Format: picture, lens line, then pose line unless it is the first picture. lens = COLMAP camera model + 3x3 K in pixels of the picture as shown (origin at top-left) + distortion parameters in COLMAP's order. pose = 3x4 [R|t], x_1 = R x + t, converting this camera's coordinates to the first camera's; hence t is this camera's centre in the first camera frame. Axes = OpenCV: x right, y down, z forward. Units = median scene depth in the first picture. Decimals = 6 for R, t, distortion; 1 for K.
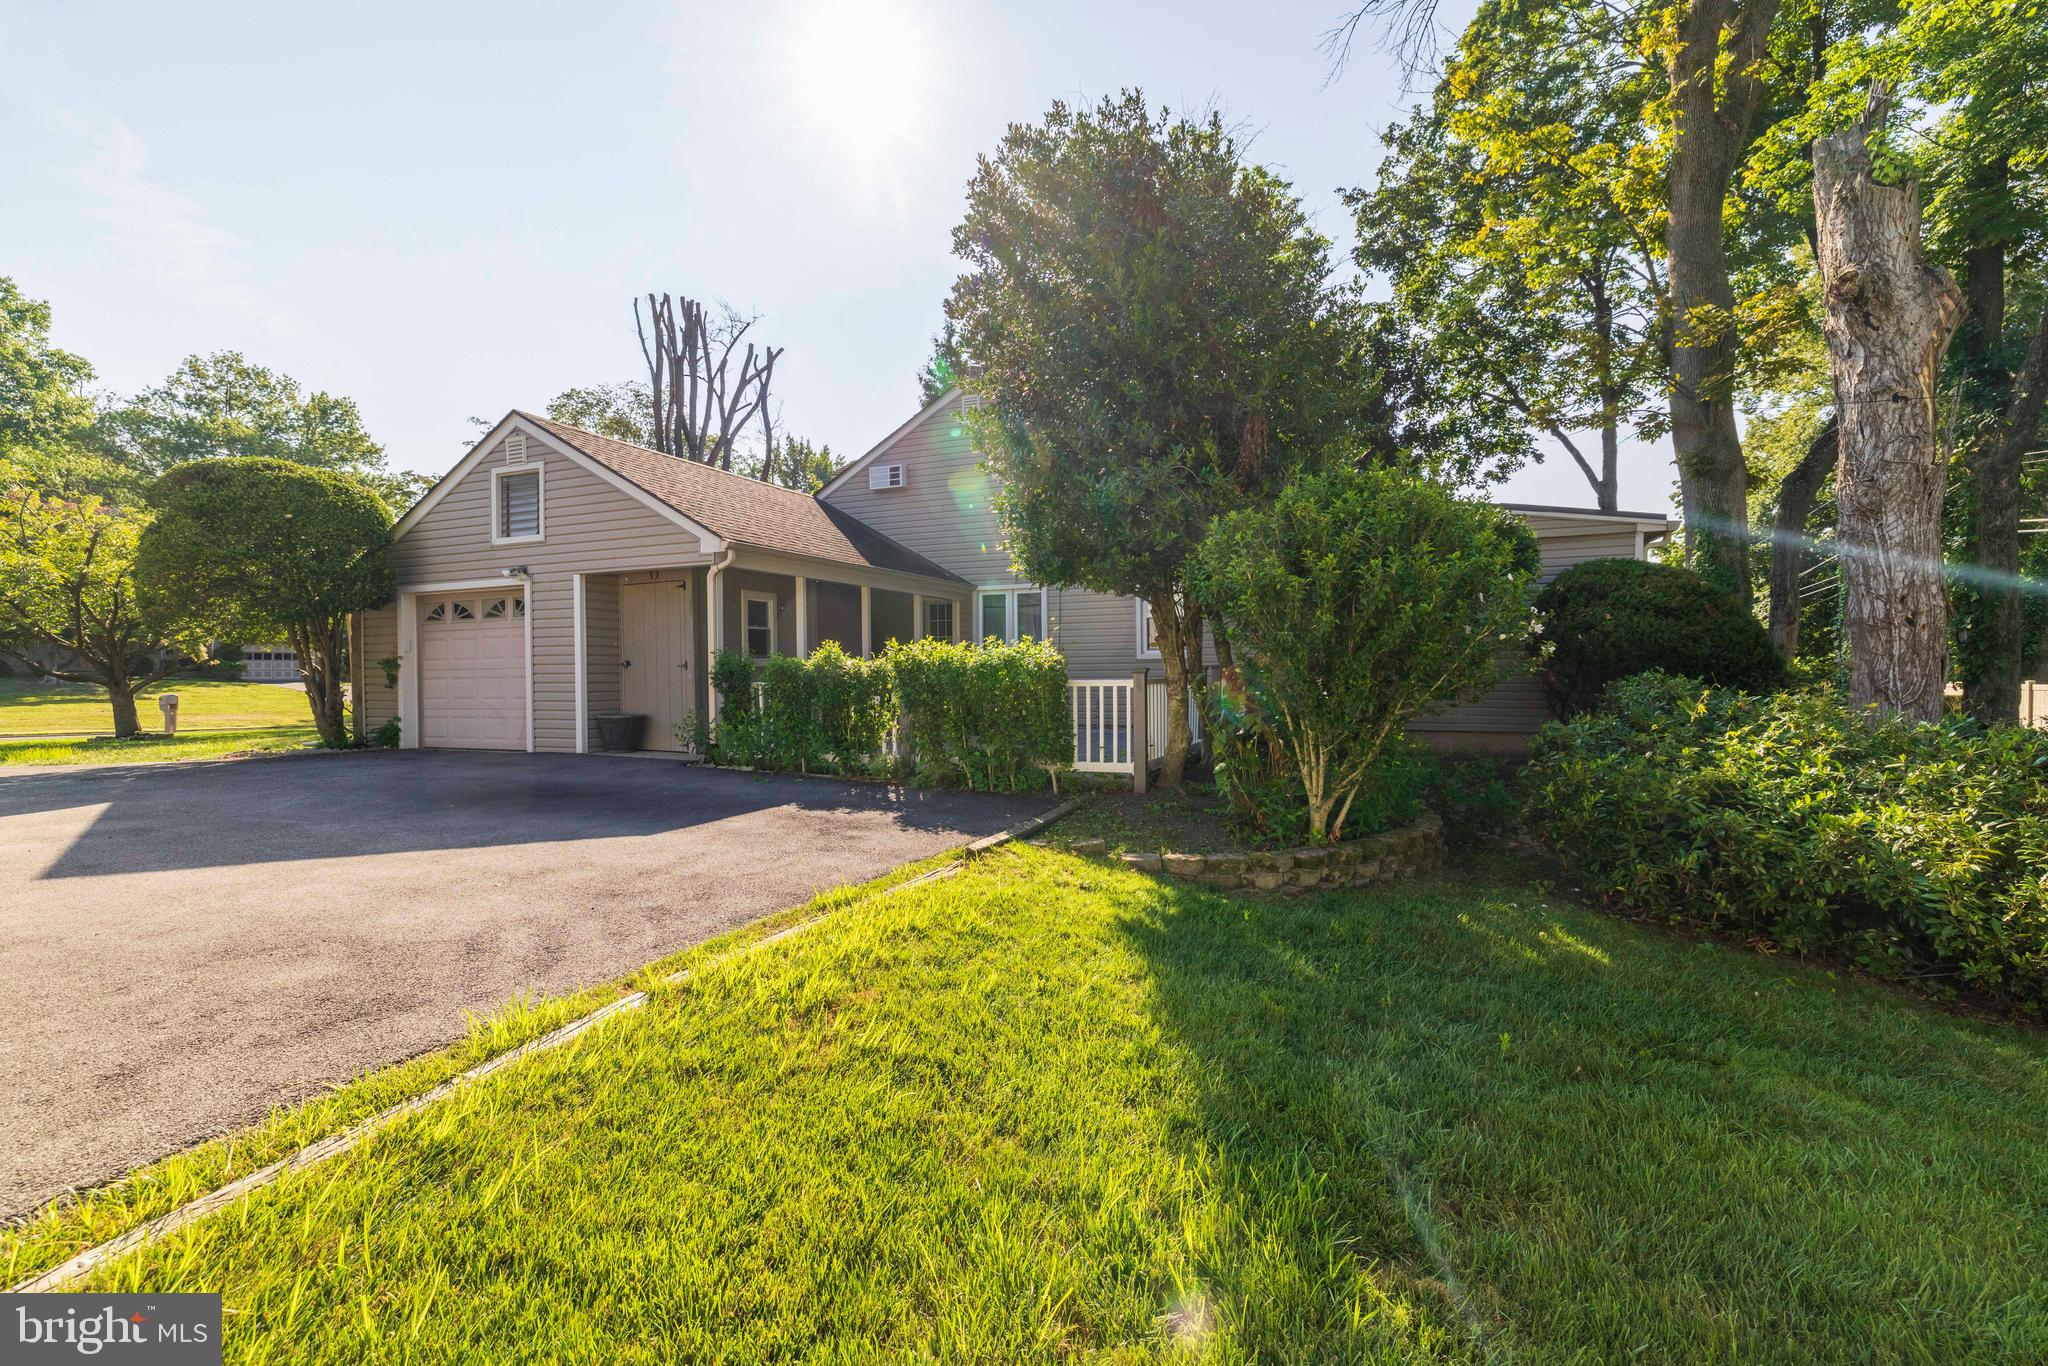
lens RADIAL K [[900.9, 0, 1025.1], [0, 900.9, 676.3], [0, 0, 1]] dist [0.000616, -0.000821]
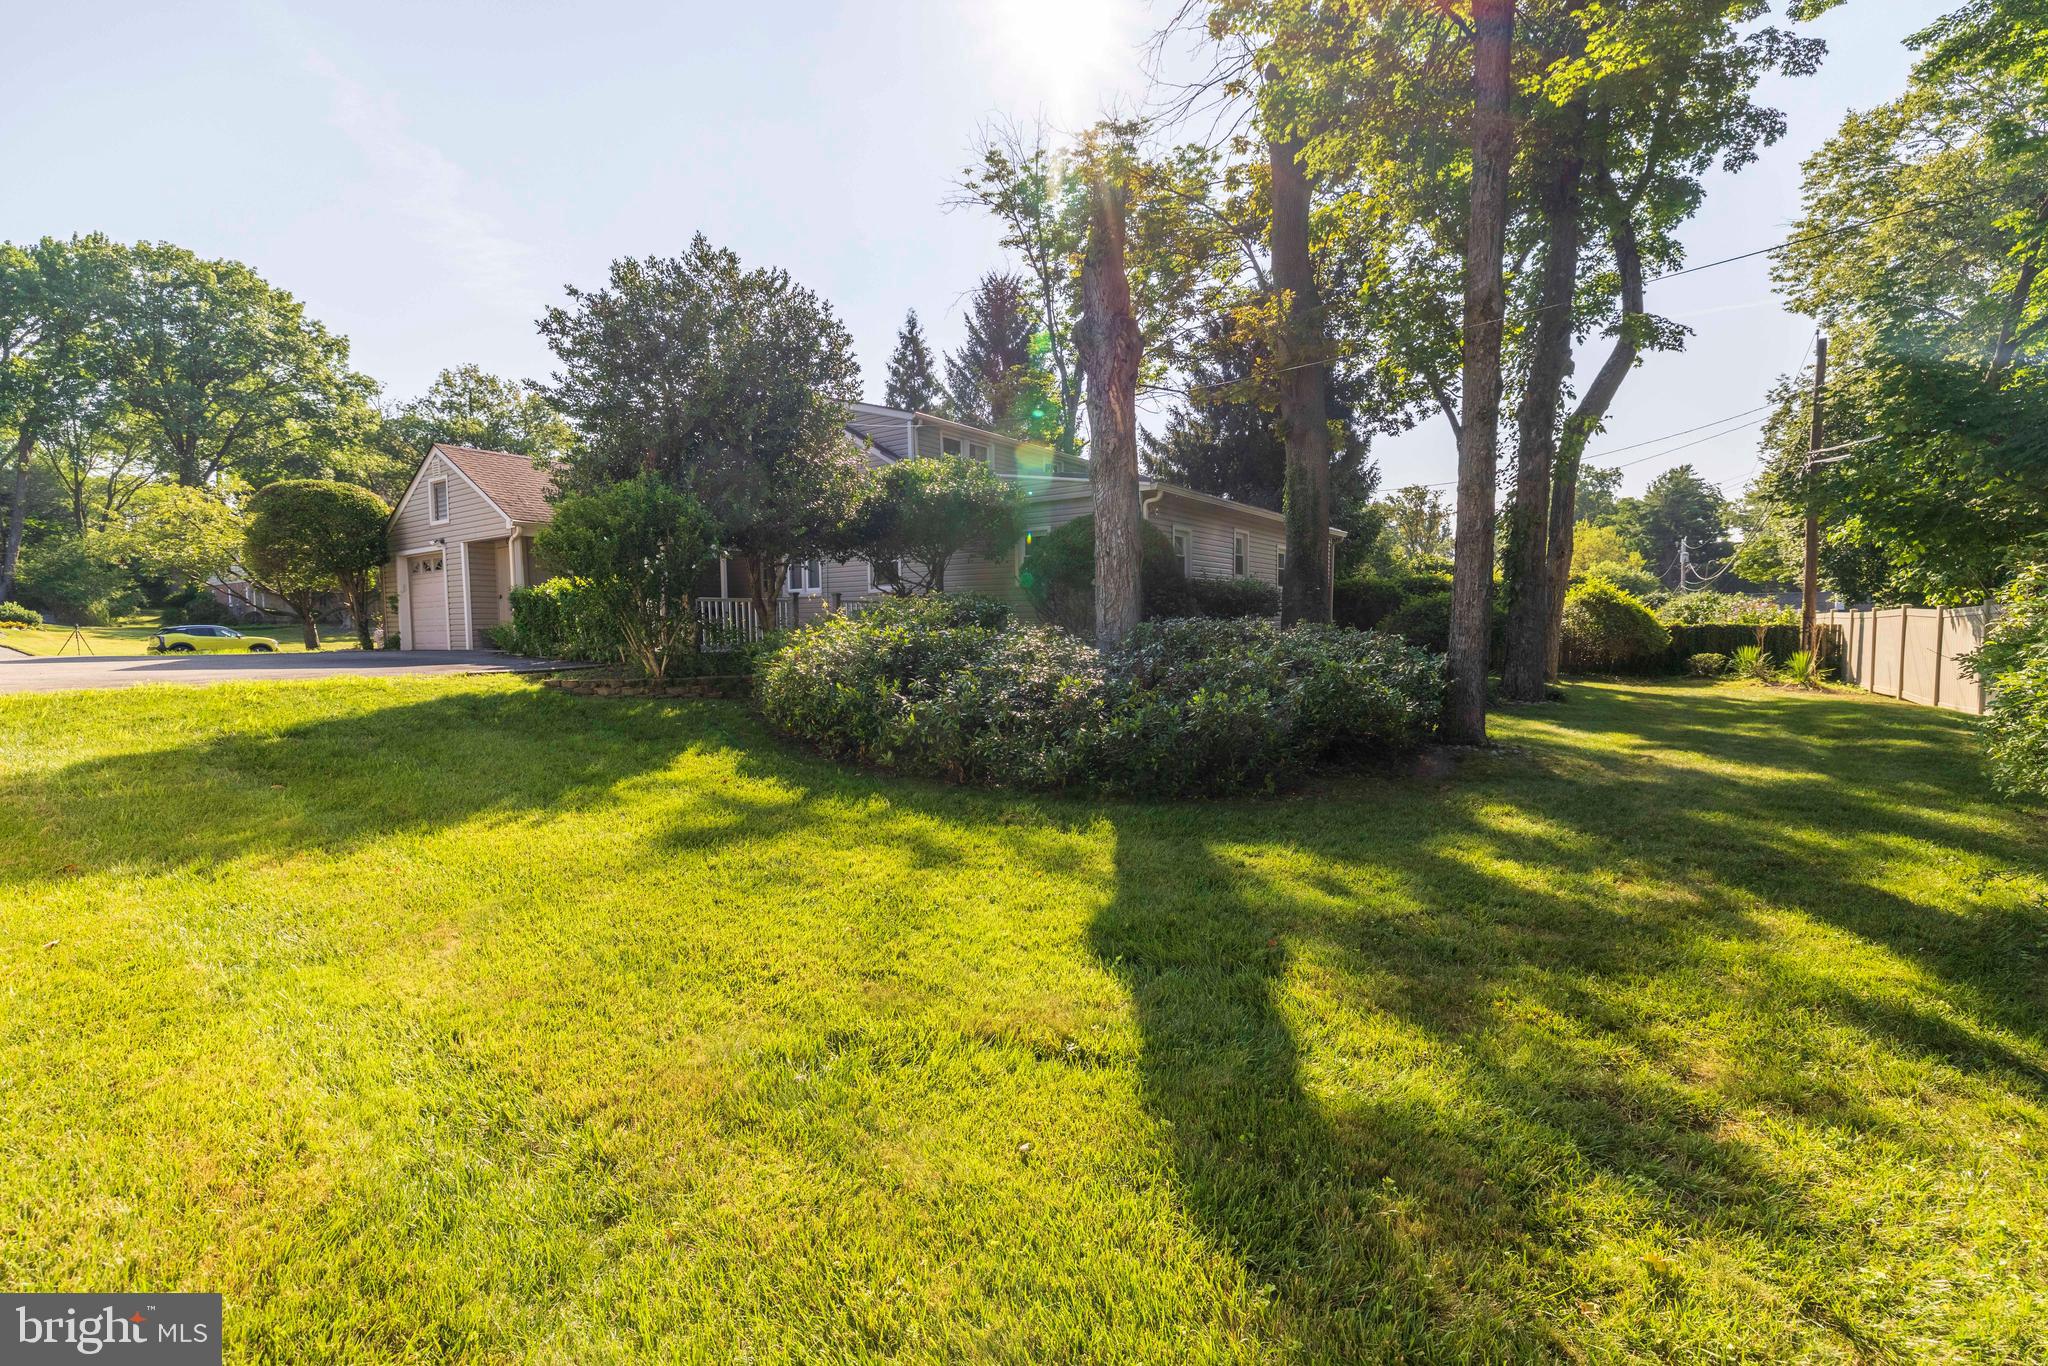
lens RADIAL K [[900.9, 0, 1017.0], [0, 900.9, 684.4], [0, 0, 1]] dist [0.000616, -0.000821]
pose [[0.973548, 0.012314, -0.228150, 0.158159], [0.001556, 0.998166, 0.060515, 0.008862], [0.228477, -0.059270, 0.971743, -0.071910]]
